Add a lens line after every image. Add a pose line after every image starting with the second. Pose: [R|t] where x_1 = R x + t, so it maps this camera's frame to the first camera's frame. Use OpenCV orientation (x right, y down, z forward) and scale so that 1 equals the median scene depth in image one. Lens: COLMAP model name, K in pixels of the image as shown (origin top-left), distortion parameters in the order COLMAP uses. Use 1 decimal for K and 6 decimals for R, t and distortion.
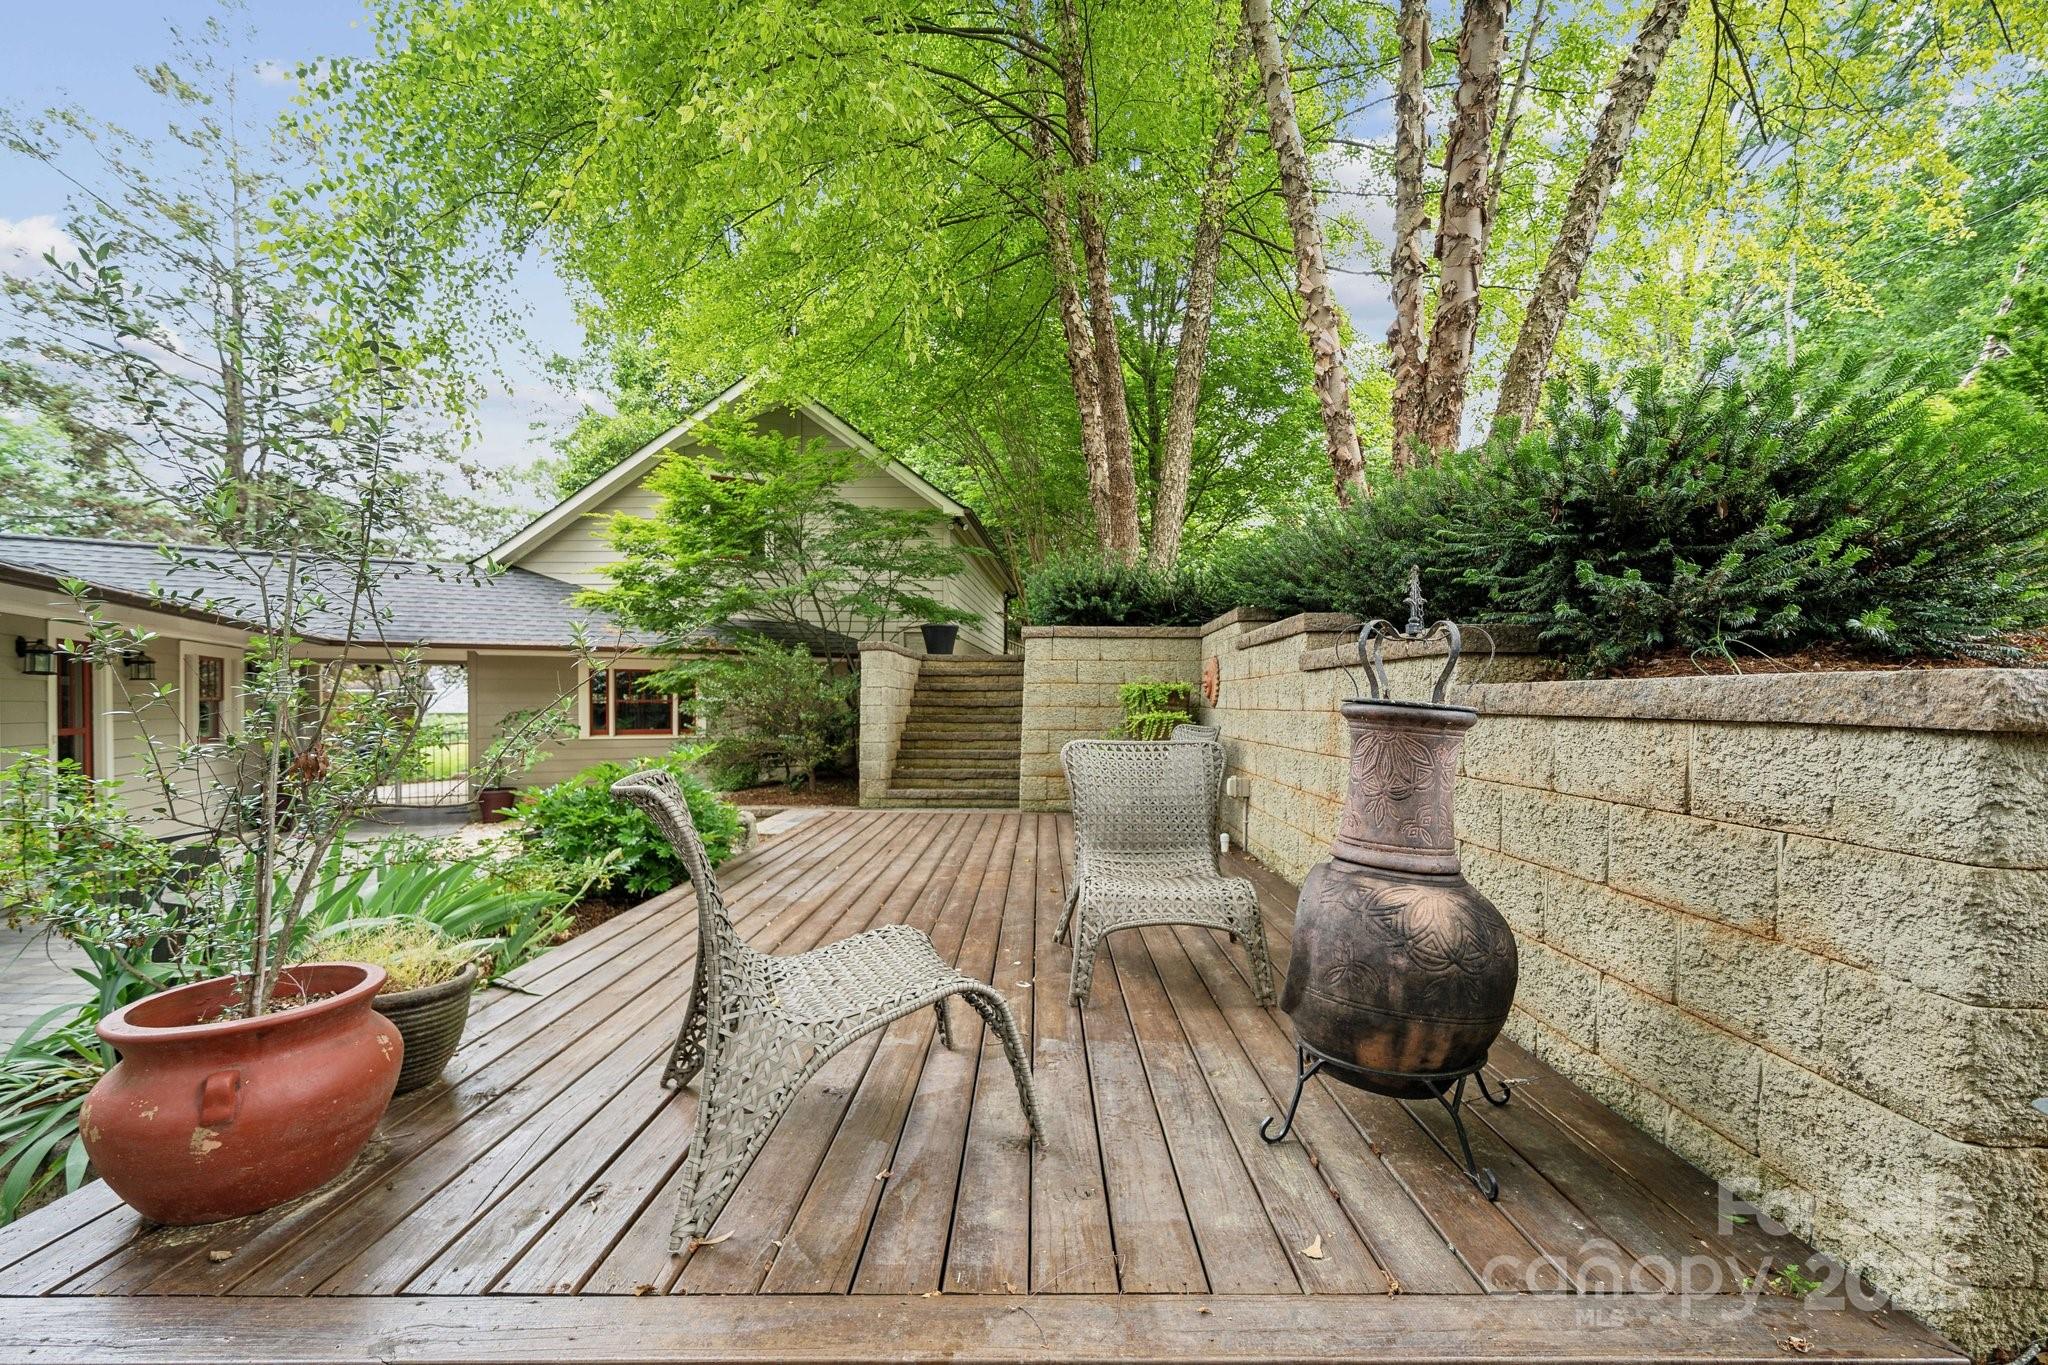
lens RADIAL K [[841.0, 0, 1013.9], [0, 841.0, 709.4], [0, 0, 1]] dist [-0.002386, 0.000615]
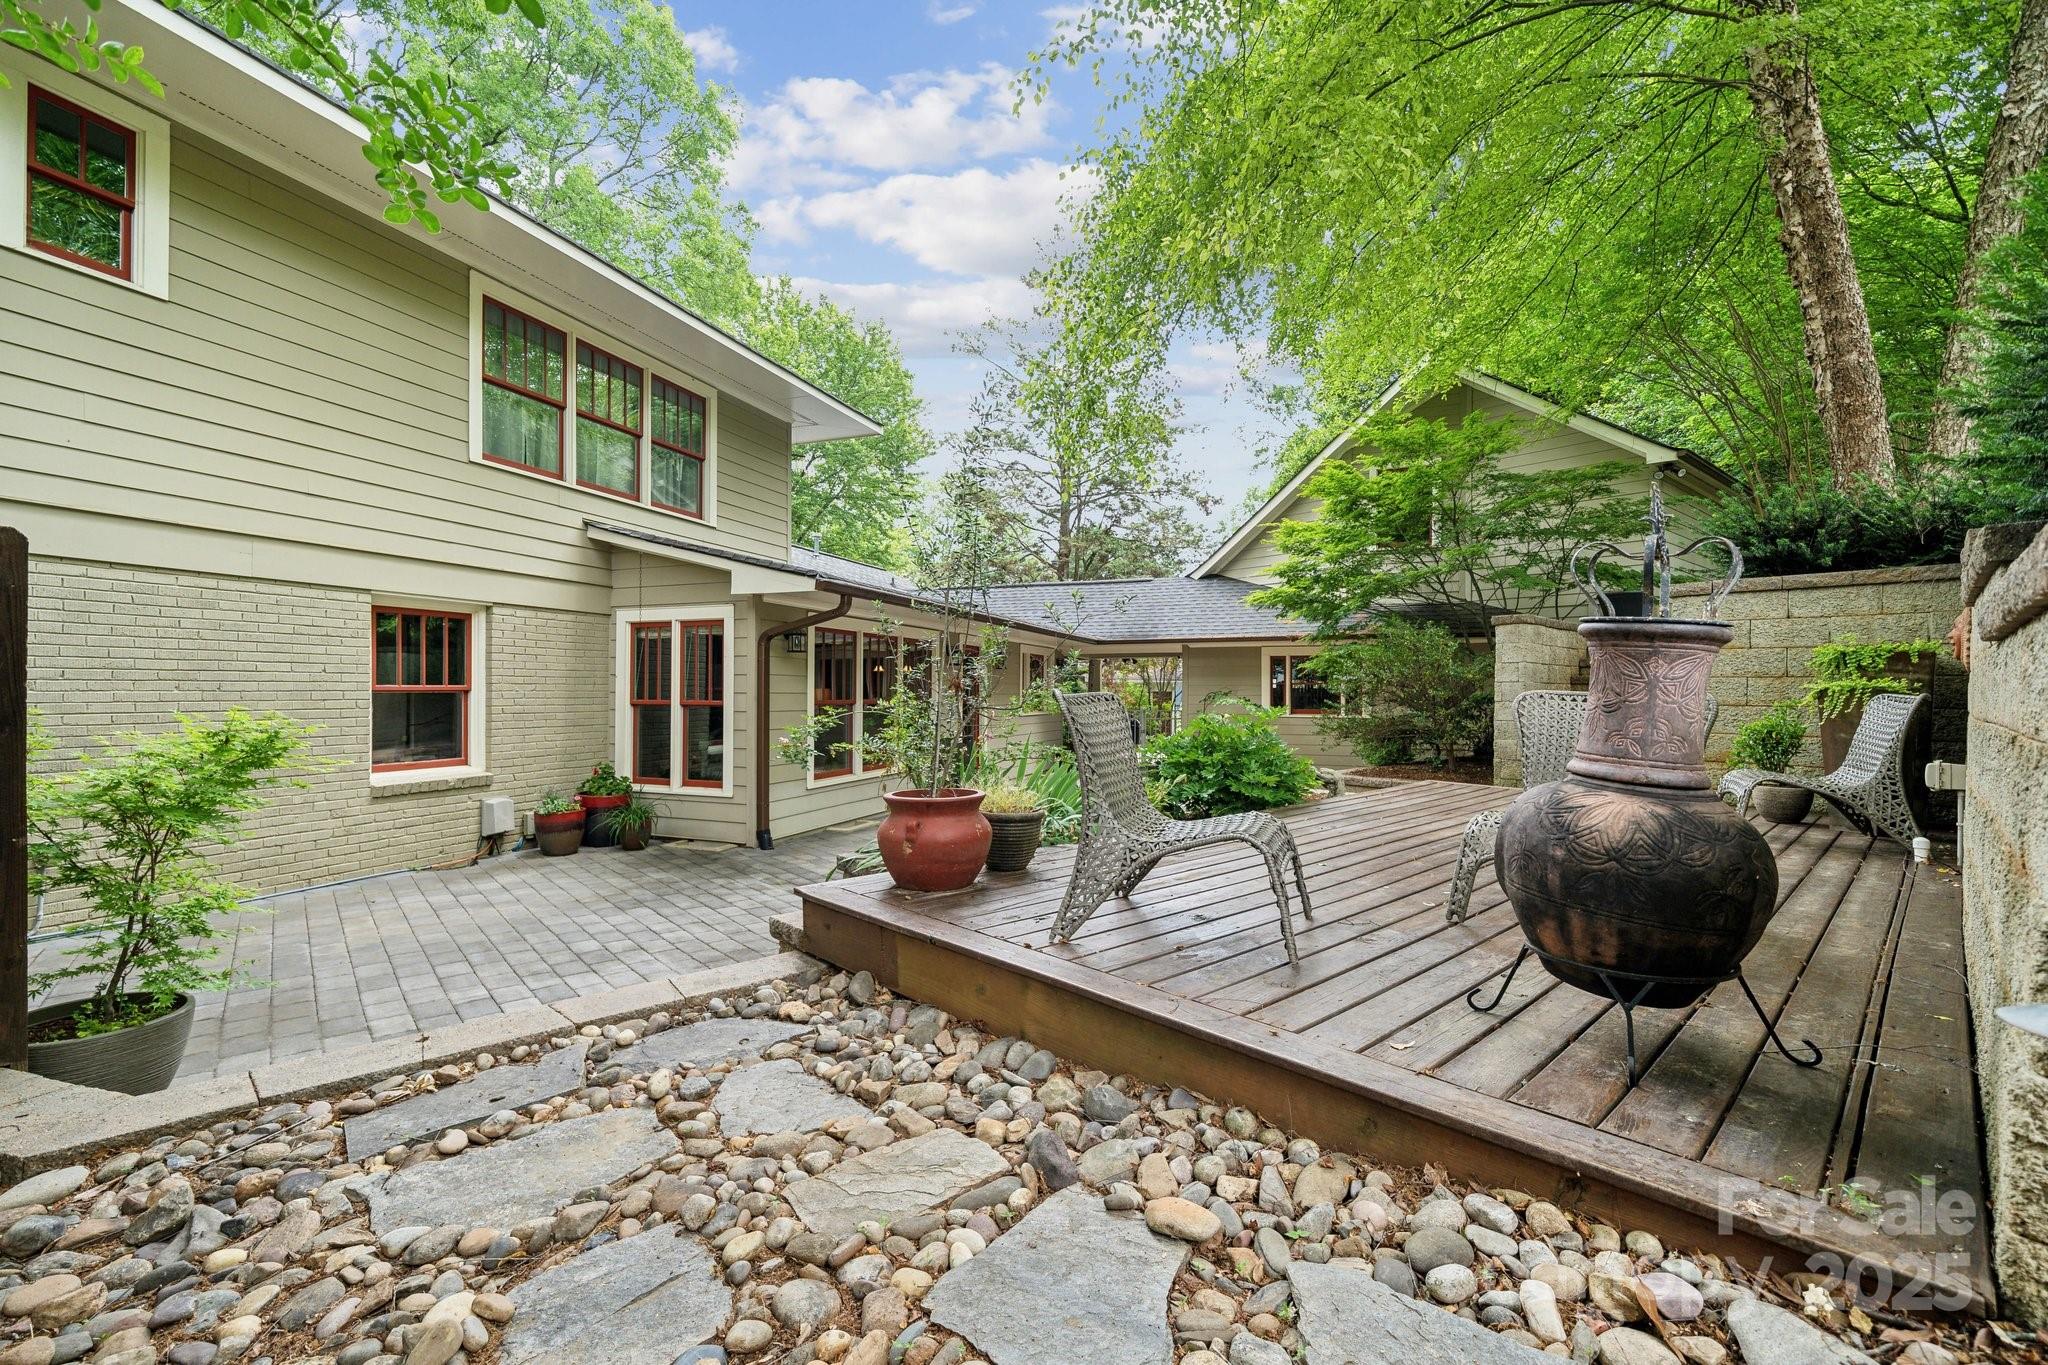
lens RADIAL K [[841.0, 0, 1023.4], [0, 841.0, 687.1], [0, 0, 1]] dist [-0.002386, 0.000615]
pose [[0.677728, -0.004003, -0.735302, 0.131186], [-0.011215, 0.999813, -0.015780, 0.018024], [0.735227, 0.018941, 0.677556, -0.043012]]
